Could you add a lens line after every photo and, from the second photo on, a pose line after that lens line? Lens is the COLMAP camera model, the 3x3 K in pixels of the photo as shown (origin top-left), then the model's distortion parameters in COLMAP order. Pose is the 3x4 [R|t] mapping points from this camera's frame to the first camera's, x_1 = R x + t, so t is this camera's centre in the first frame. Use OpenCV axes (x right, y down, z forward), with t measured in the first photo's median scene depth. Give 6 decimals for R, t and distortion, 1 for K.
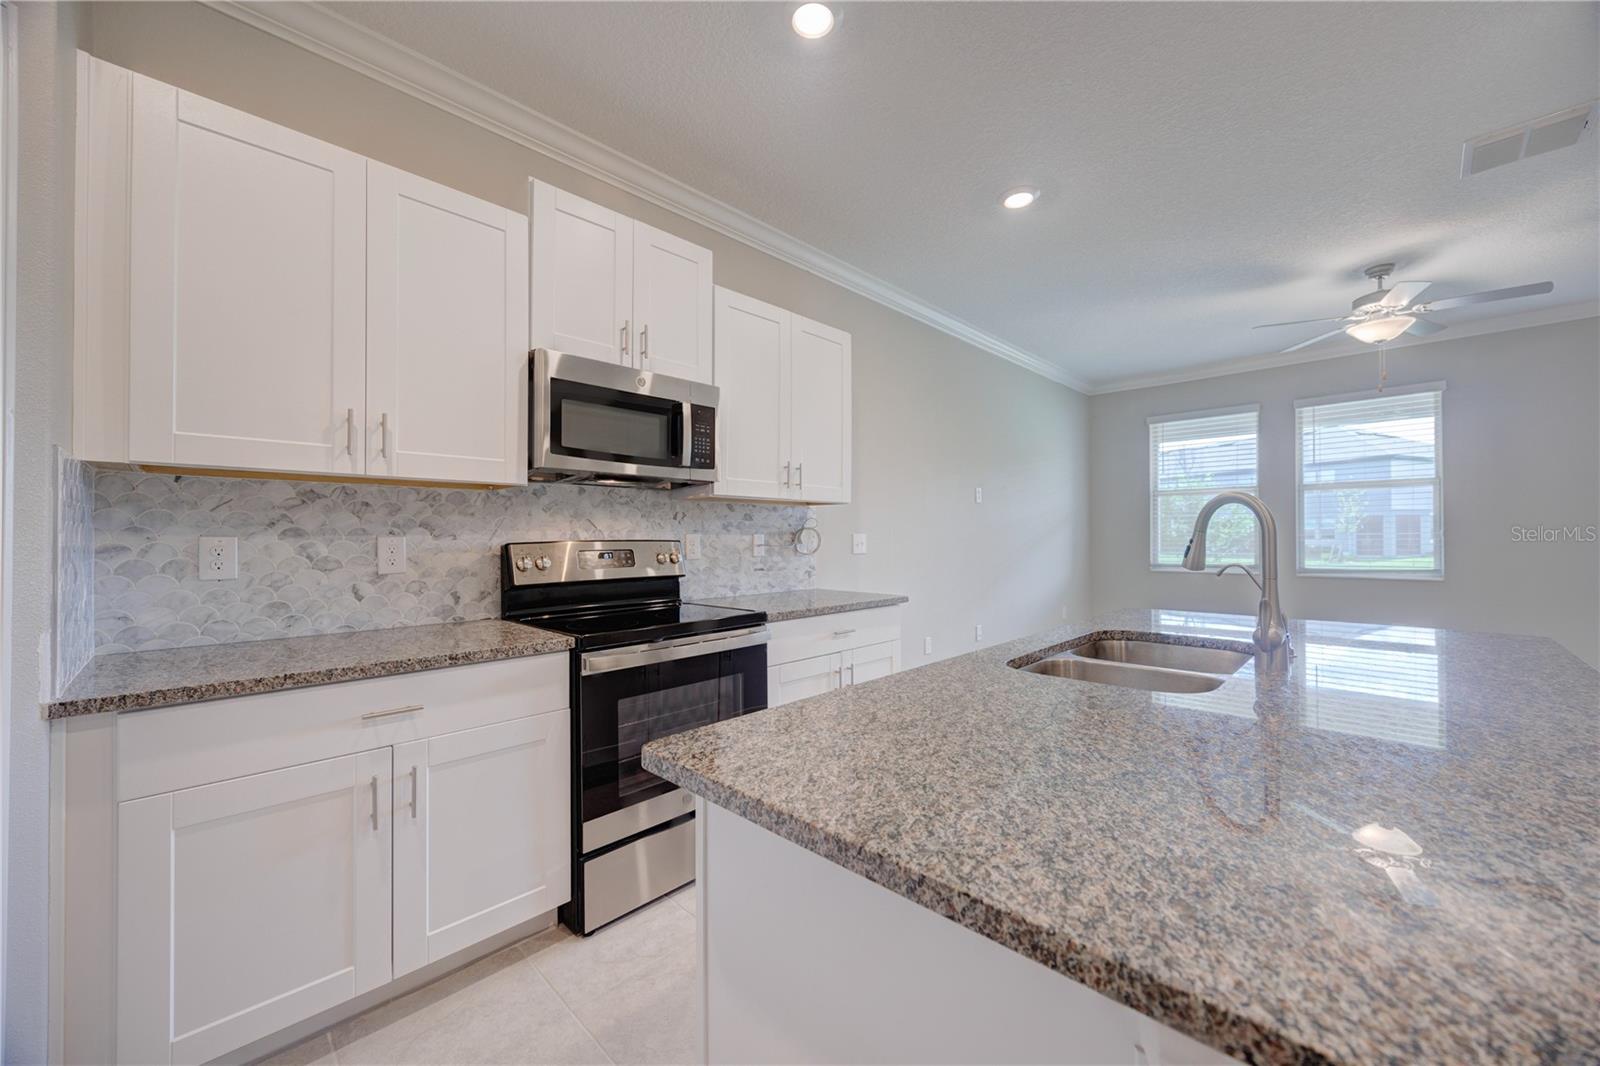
lens RADIAL K [[607.4, 0, 800.8], [0, 607.4, 531.5], [0, 0, 1]] dist [-0.002609, 0.000355]
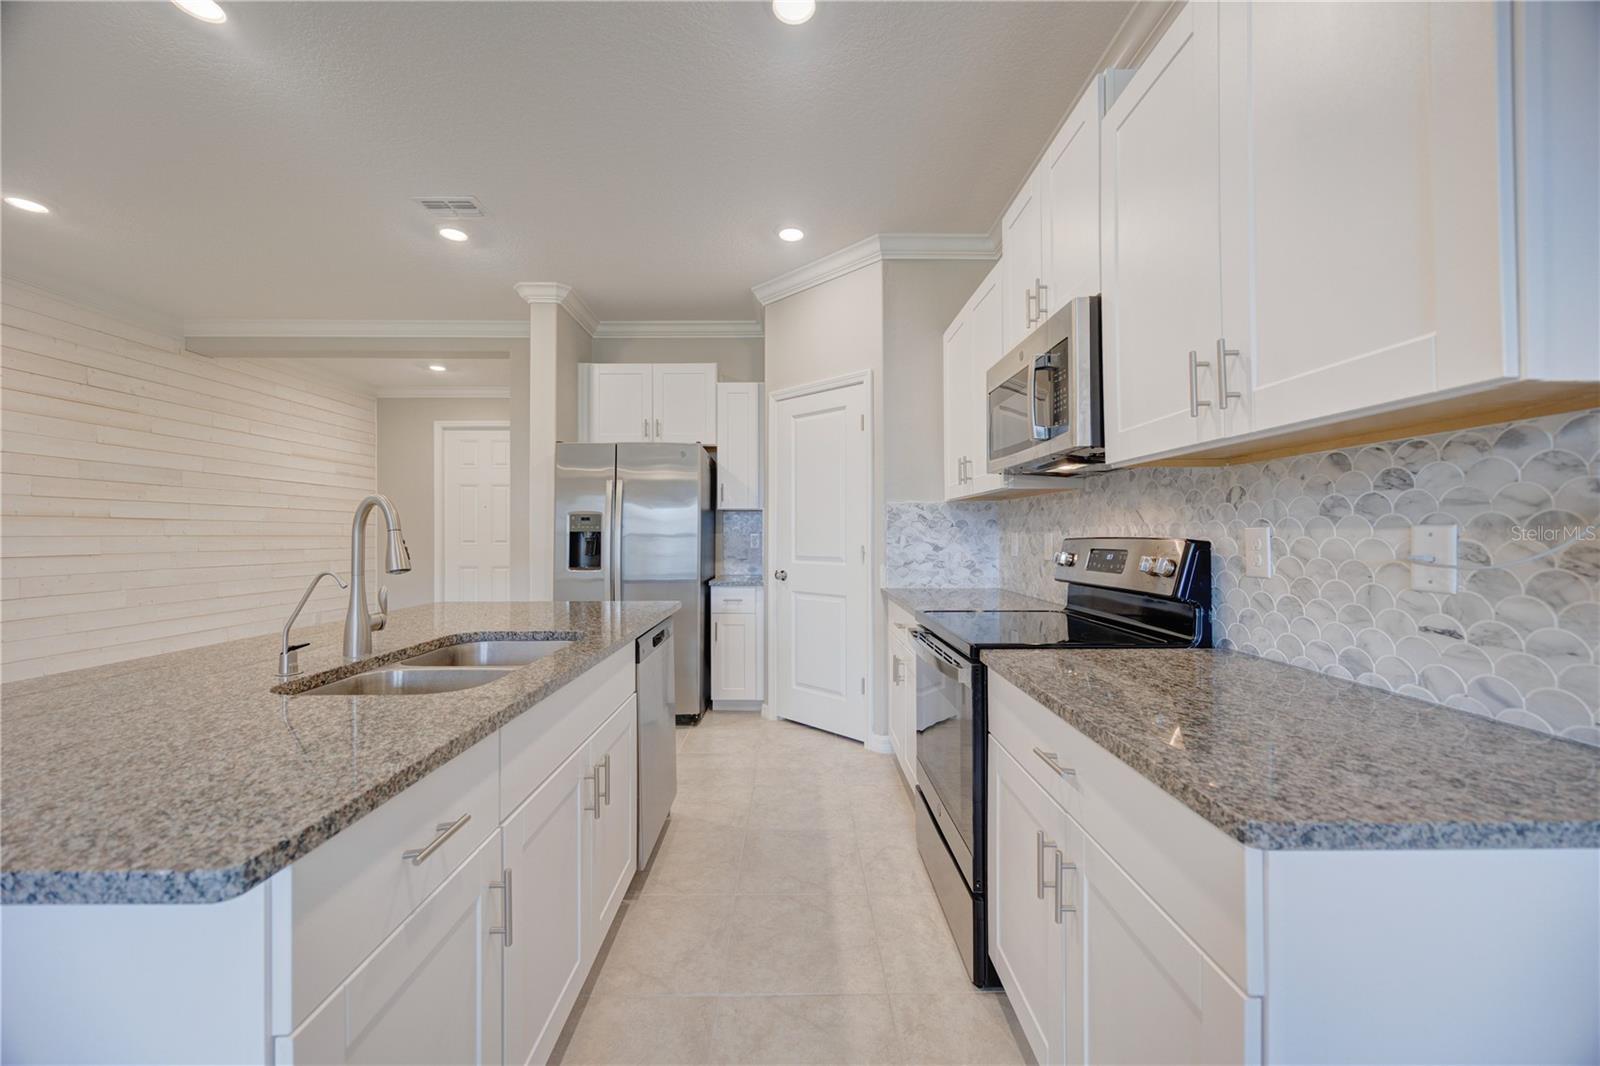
lens RADIAL K [[607.4, 0, 798.8], [0, 607.4, 533.0], [0, 0, 1]] dist [-0.002609, 0.000355]
pose [[-0.706255, 0.004499, -0.707943, 0.530267], [0.011828, 0.999915, -0.005445, 0.008150], [0.707859, -0.012219, -0.706248, 1.264199]]
